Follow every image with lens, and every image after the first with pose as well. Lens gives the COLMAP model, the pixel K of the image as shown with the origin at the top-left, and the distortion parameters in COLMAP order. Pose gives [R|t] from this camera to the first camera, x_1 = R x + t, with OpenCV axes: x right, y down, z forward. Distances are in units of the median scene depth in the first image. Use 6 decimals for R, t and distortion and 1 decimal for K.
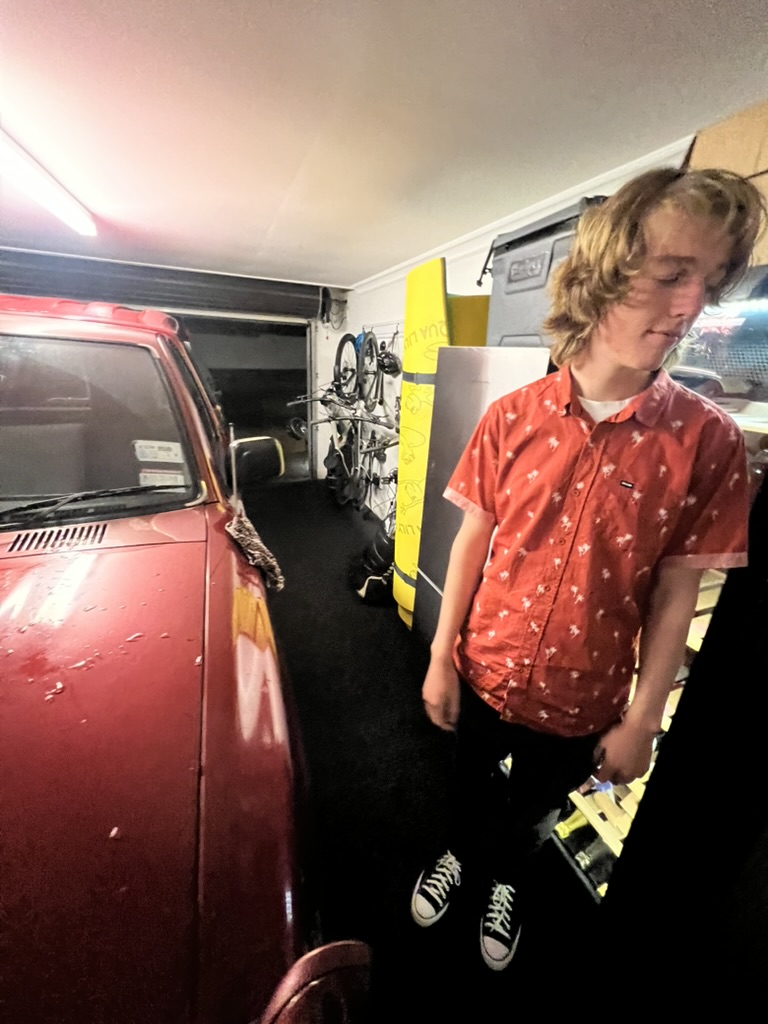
lens RADIAL K [[408.9, 0, 384.0], [0, 408.9, 512.0], [0, 0, 1]] dist [-0.002569, -0.000417]
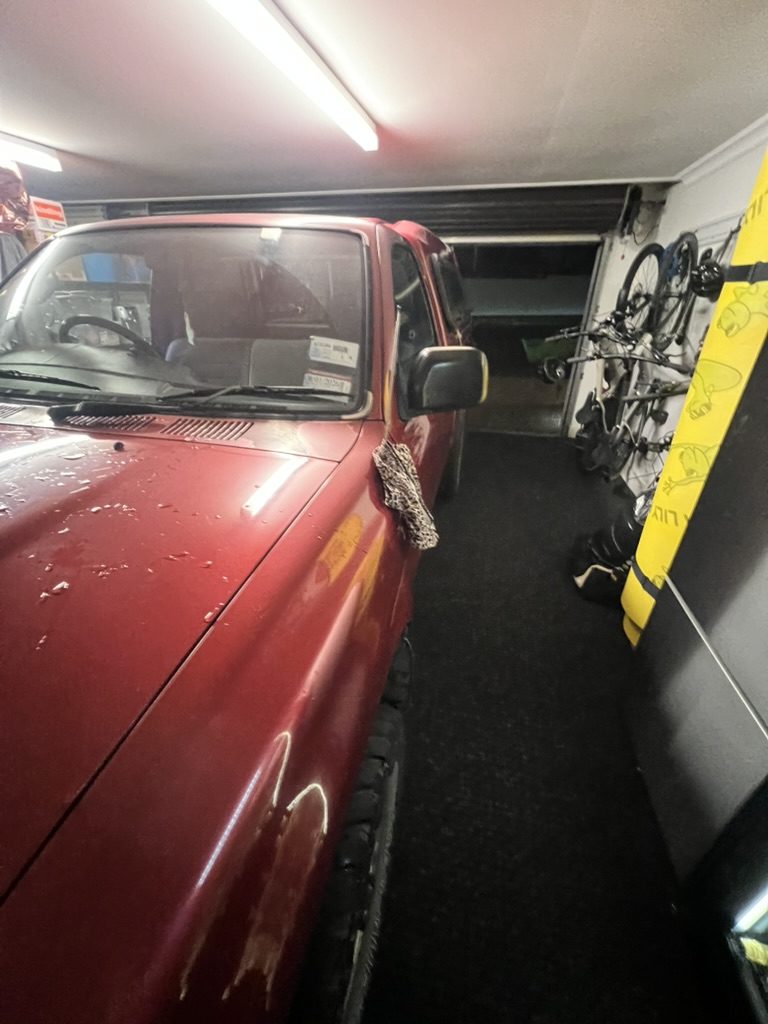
lens RADIAL K [[408.9, 0, 384.0], [0, 408.9, 512.0], [0, 0, 1]] dist [-0.002569, -0.000417]
pose [[0.816907, 0.233755, -0.527278, 0.017641], [-0.176315, 0.971637, 0.157588, 0.006966], [0.549160, -0.035768, 0.834952, 0.104659]]
